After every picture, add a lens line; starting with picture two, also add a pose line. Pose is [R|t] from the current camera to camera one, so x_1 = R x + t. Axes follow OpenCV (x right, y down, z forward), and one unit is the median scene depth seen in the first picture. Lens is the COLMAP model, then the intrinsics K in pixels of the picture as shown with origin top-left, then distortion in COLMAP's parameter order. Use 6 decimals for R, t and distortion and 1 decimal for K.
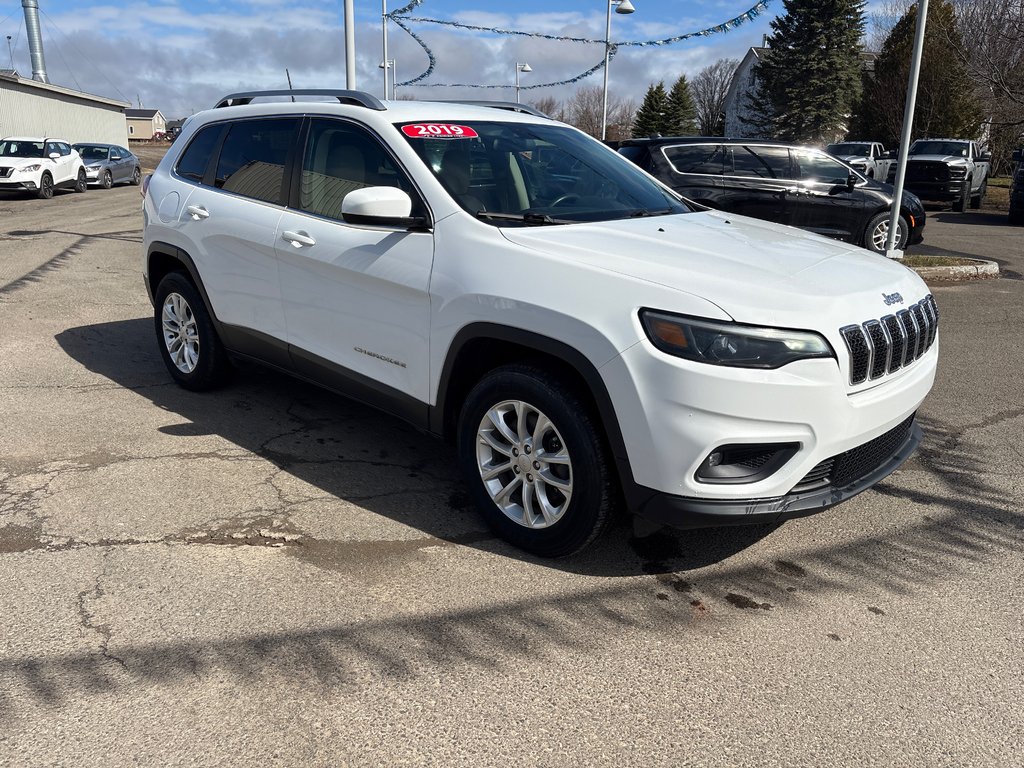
lens RADIAL K [[764.7, 0, 520.9], [0, 764.7, 381.9], [0, 0, 1]] dist [0.049907, -0.061086]
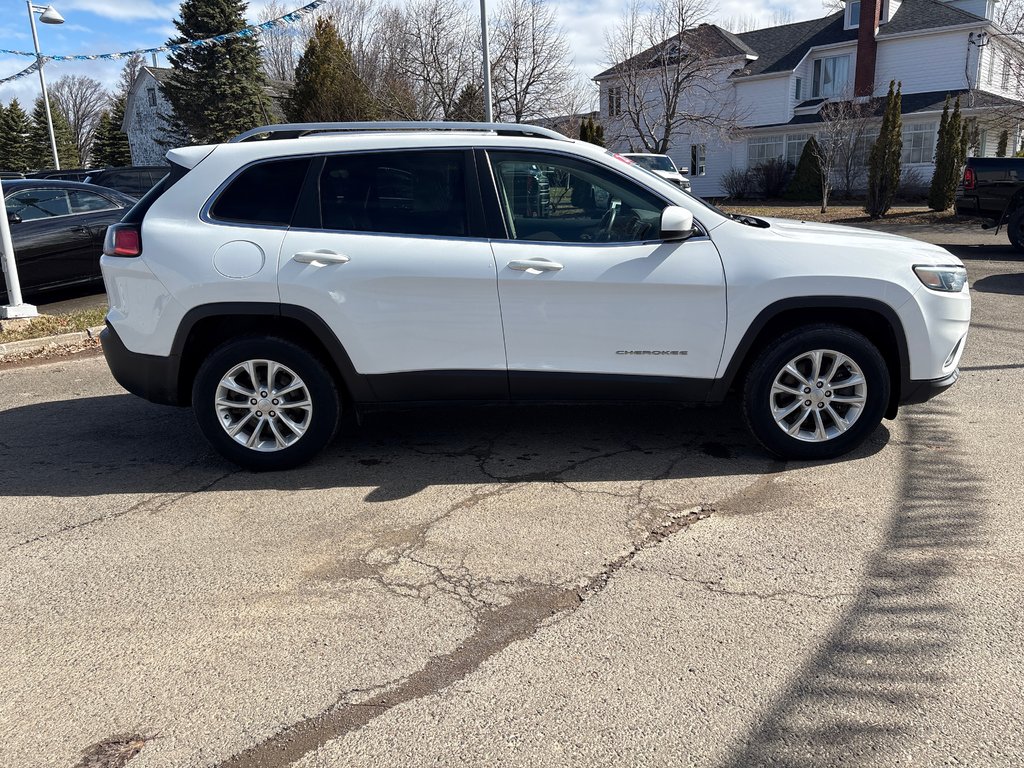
lens RADIAL K [[760.5, 0, 520.4], [0, 760.5, 386.8], [0, 0, 1]] dist [0.068797, -0.072407]
pose [[0.724887, -0.216138, 0.654082, -0.963807], [0.228644, 0.971166, 0.067522, -0.093287], [-0.649816, 0.100606, 0.753404, 0.225908]]
